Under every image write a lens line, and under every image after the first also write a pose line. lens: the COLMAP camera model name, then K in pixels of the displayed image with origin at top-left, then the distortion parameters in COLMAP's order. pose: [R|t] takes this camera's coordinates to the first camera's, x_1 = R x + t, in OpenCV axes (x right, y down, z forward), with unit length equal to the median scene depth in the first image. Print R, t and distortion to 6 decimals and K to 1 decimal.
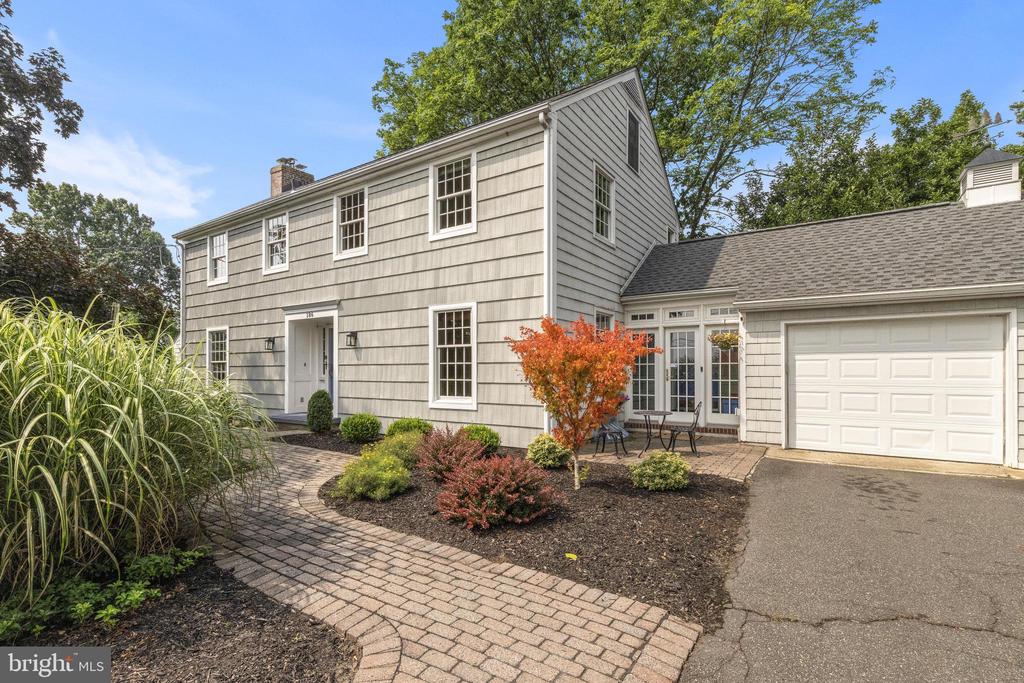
lens RADIAL K [[489.9, 0, 513.4], [0, 489.9, 365.9], [0, 0, 1]] dist [0.009742, 0.000343]
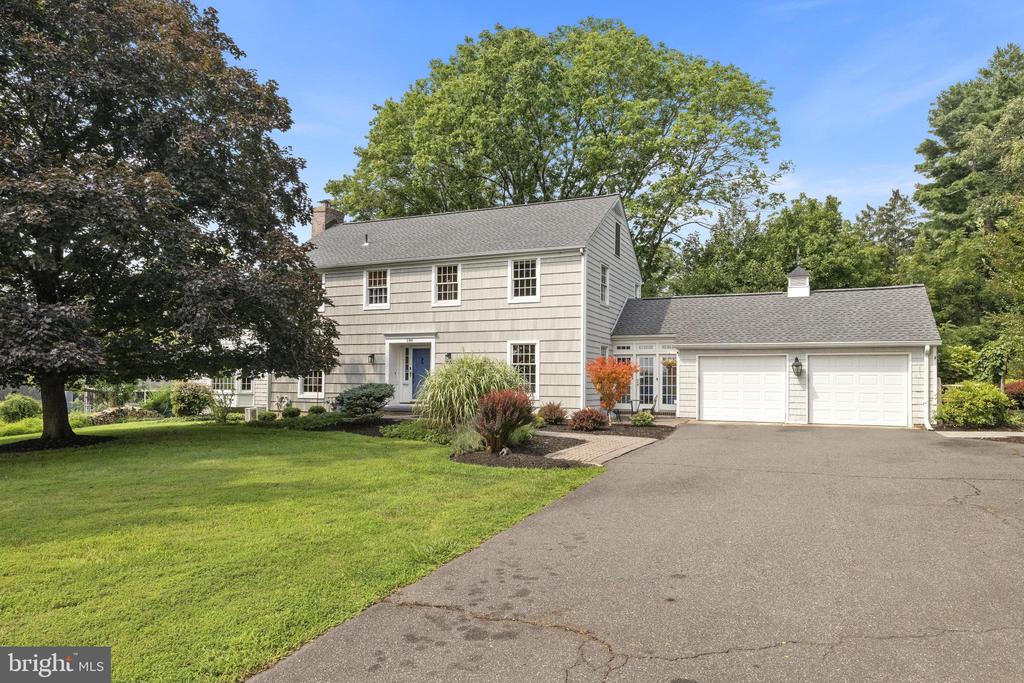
lens RADIAL K [[666.8, 0, 512.1], [0, 666.8, 360.9], [0, 0, 1]] dist [-0.003241, -0.001008]
pose [[0.986939, 0.016655, 0.160233, -0.533261], [-0.012803, 0.999604, -0.025041, 0.008088], [-0.160586, 0.022662, 0.986762, -1.327123]]
